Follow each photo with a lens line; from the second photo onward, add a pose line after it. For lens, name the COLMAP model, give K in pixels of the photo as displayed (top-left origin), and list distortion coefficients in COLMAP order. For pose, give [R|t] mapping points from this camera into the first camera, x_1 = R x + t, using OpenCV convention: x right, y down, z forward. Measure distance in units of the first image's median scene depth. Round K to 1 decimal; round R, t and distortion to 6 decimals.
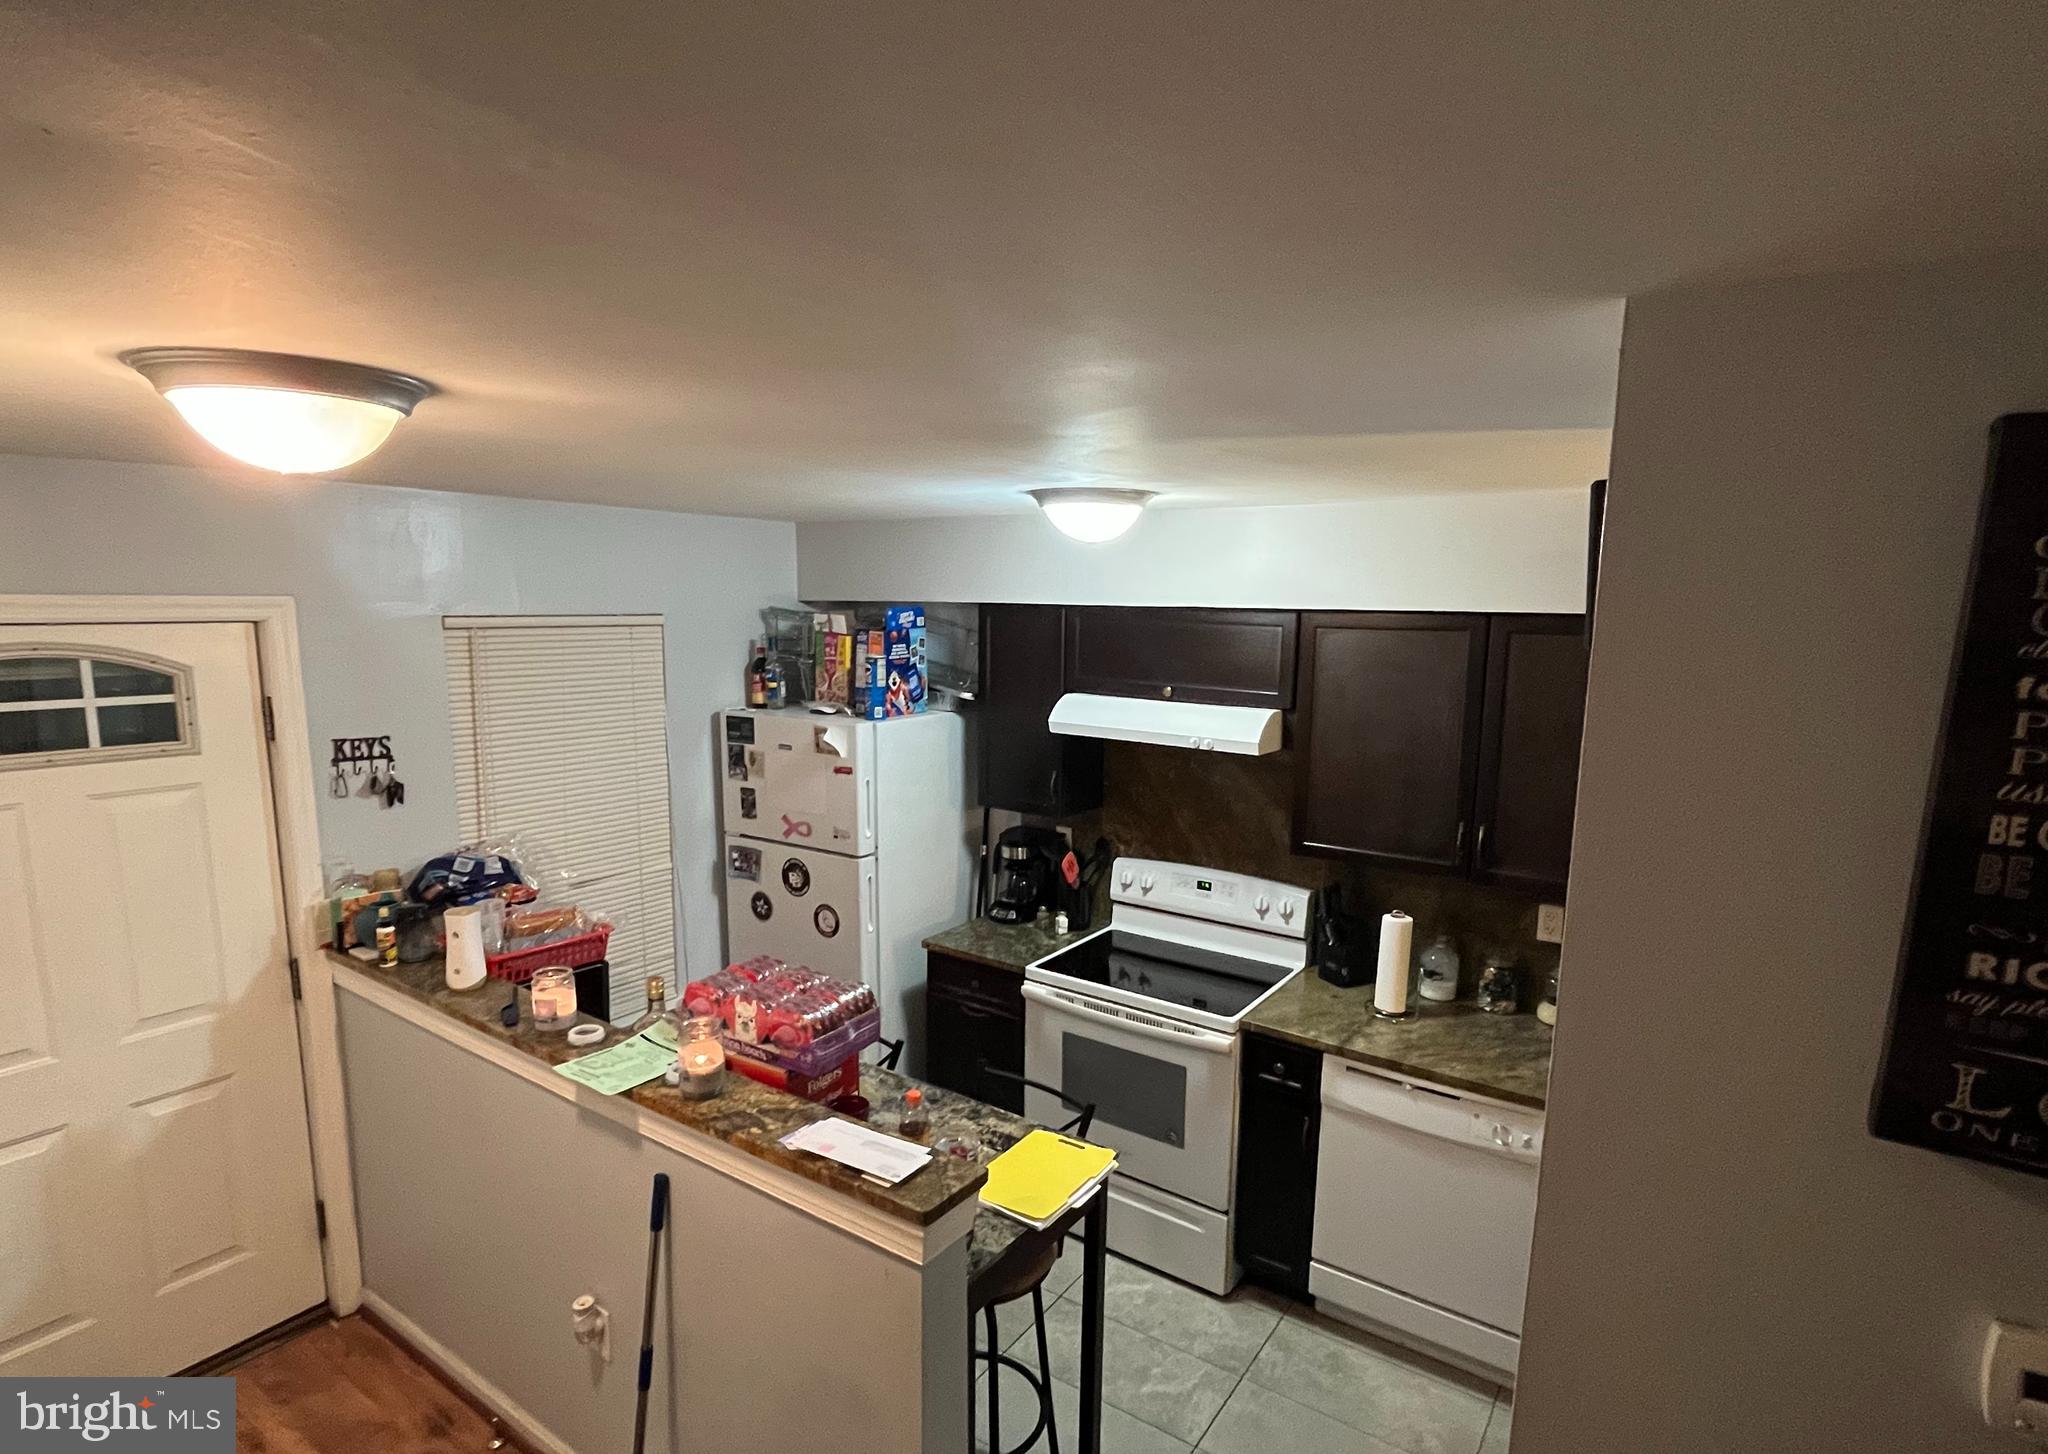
lens RADIAL K [[1060.7, 0, 1024.4], [0, 1060.7, 741.2], [0, 0, 1]] dist [0.001008, 0.000053]
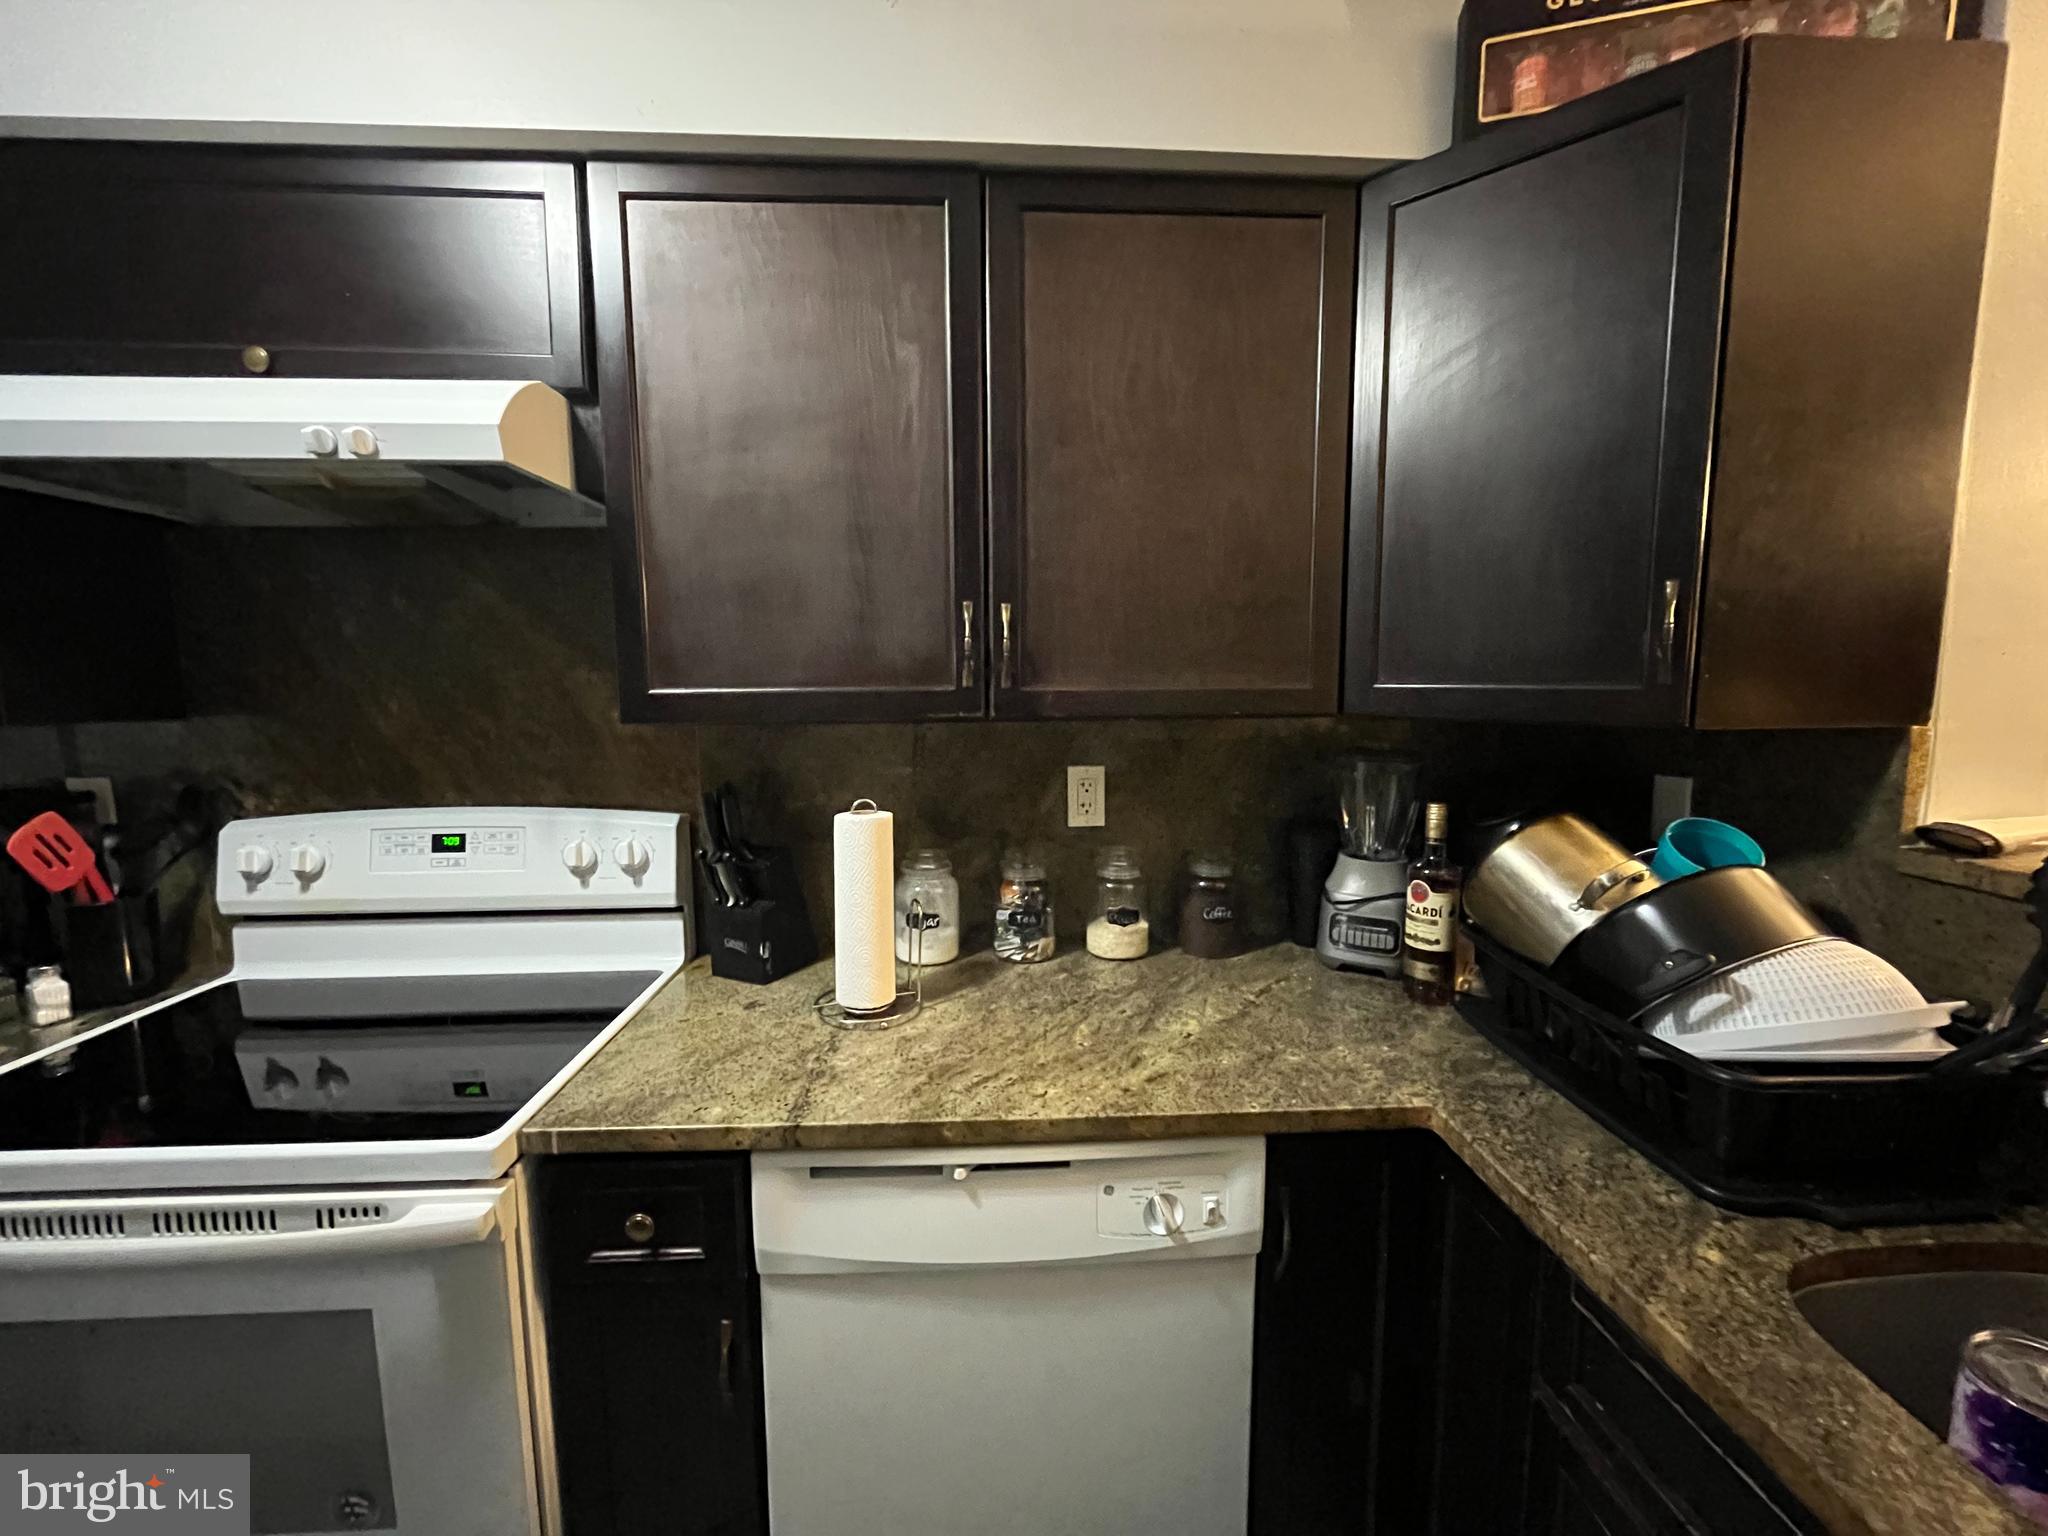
lens RADIAL K [[828.0, 0, 1017.4], [0, 828.0, 768.3], [0, 0, 1]] dist [-0.010507, 0.000205]
pose [[0.787617, -0.088833, 0.609728, 0.170970], [0.103928, 0.994528, 0.010646, 0.144687], [-0.607337, 0.054983, 0.792539, 0.635315]]
